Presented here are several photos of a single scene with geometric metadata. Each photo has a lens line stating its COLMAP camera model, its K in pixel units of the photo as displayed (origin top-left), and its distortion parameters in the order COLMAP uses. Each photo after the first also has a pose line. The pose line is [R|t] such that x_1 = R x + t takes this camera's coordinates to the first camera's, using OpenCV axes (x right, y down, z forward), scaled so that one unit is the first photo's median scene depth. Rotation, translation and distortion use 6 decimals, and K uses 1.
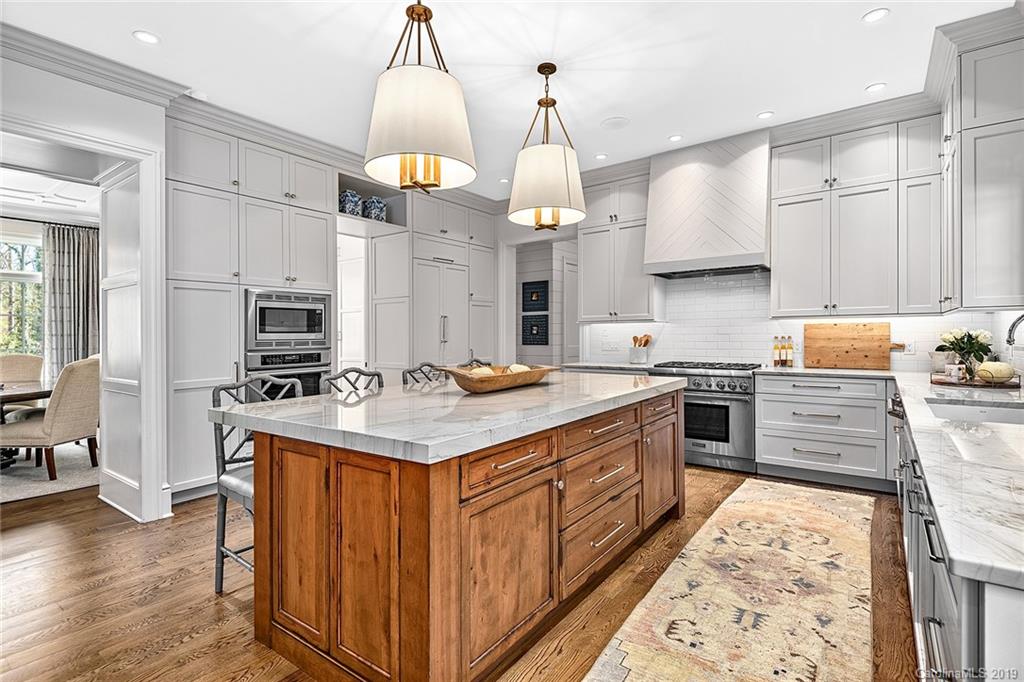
lens RADIAL K [[492.2, 0, 512.3], [0, 492.2, 332.1], [0, 0, 1]] dist [0.000548, -0.000022]
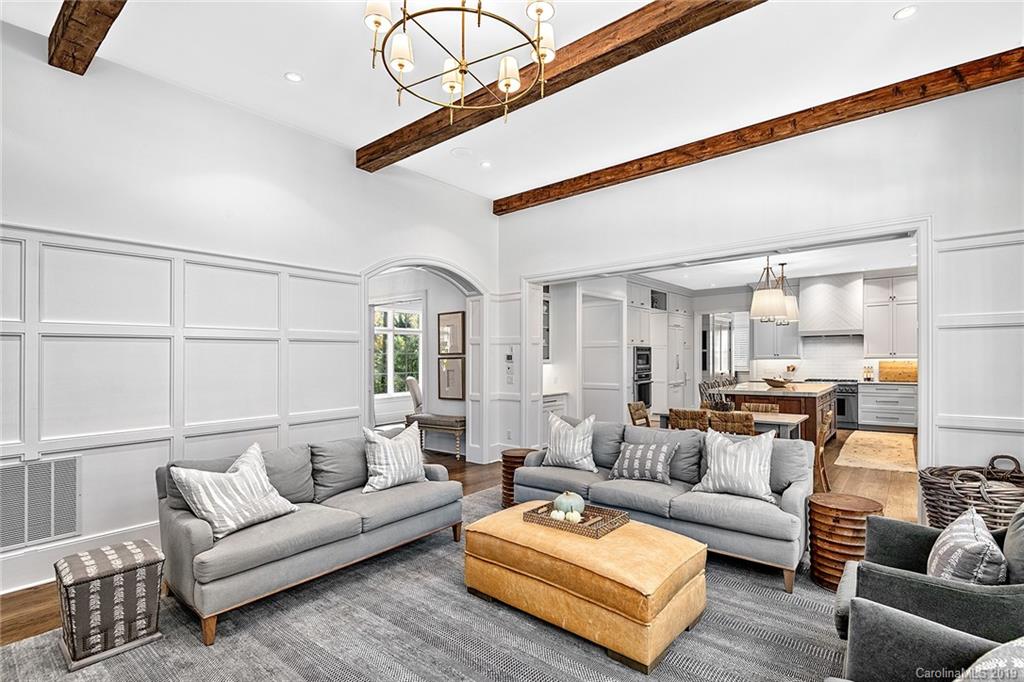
lens RADIAL K [[492.2, 0, 511.8], [0, 492.2, 351.3], [0, 0, 1]] dist [0.000548, -0.000022]
pose [[0.999597, 0.003428, -0.028175, -0.945301], [-0.003770, 0.999920, -0.012102, -0.026341], [0.028131, 0.012204, 0.999530, -1.188602]]
